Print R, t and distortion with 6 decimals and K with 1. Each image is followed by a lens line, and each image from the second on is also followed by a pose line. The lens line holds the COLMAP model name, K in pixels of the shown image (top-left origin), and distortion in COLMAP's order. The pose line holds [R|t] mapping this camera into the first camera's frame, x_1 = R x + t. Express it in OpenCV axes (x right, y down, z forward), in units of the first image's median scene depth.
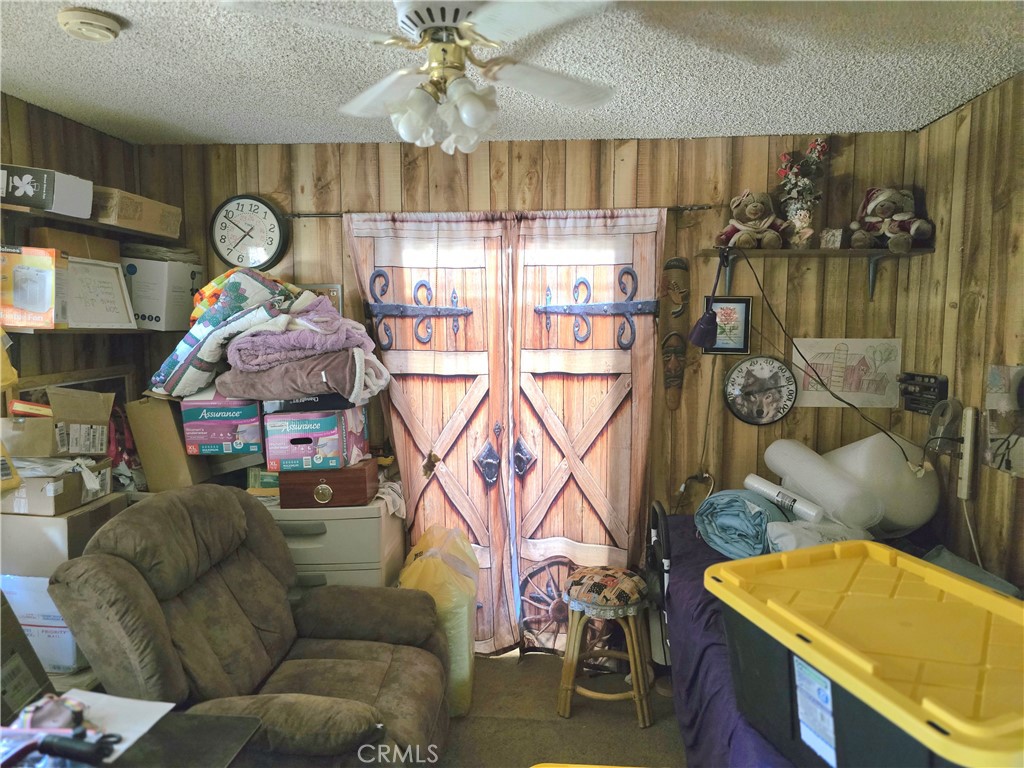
lens RADIAL K [[727.3, 0, 512.0], [0, 727.3, 384.0], [0, 0, 1]] dist [0.060877, -0.070462]
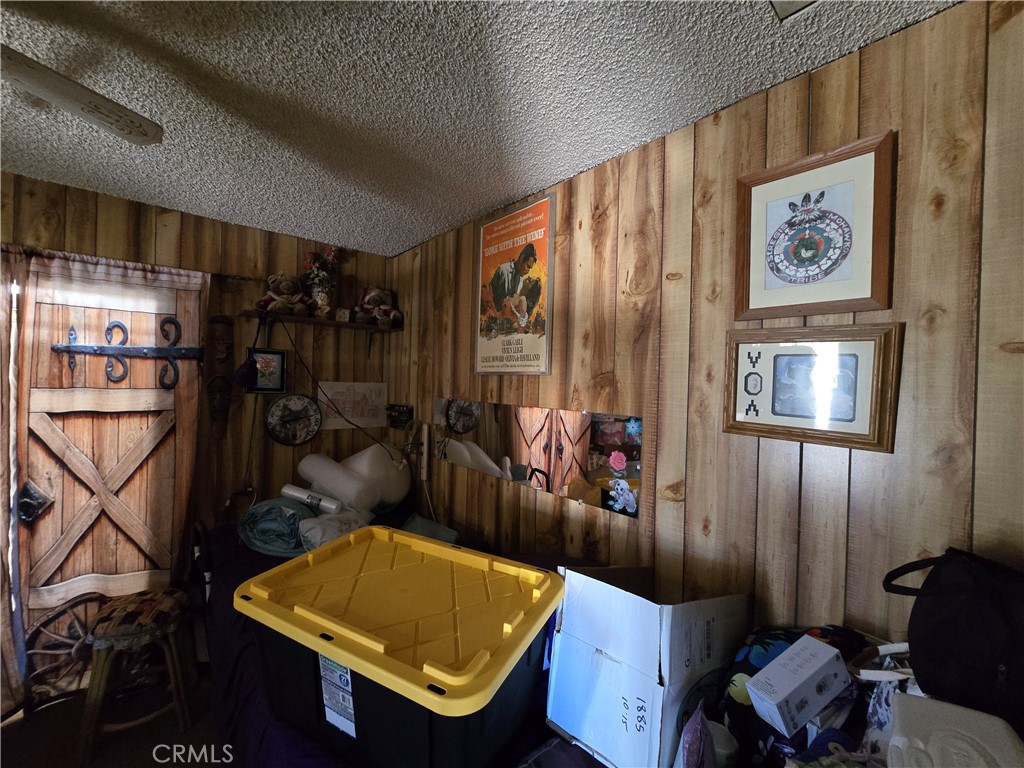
lens RADIAL K [[449.2, 0, 512.0], [0, 449.2, 384.0], [0, 0, 1]] dist [-0.000884, -0.000204]
pose [[0.719037, 0.007190, 0.694935, 0.055161], [0.039007, 0.997953, -0.050685, 0.000912], [-0.693877, 0.063552, 0.717284, 0.130369]]
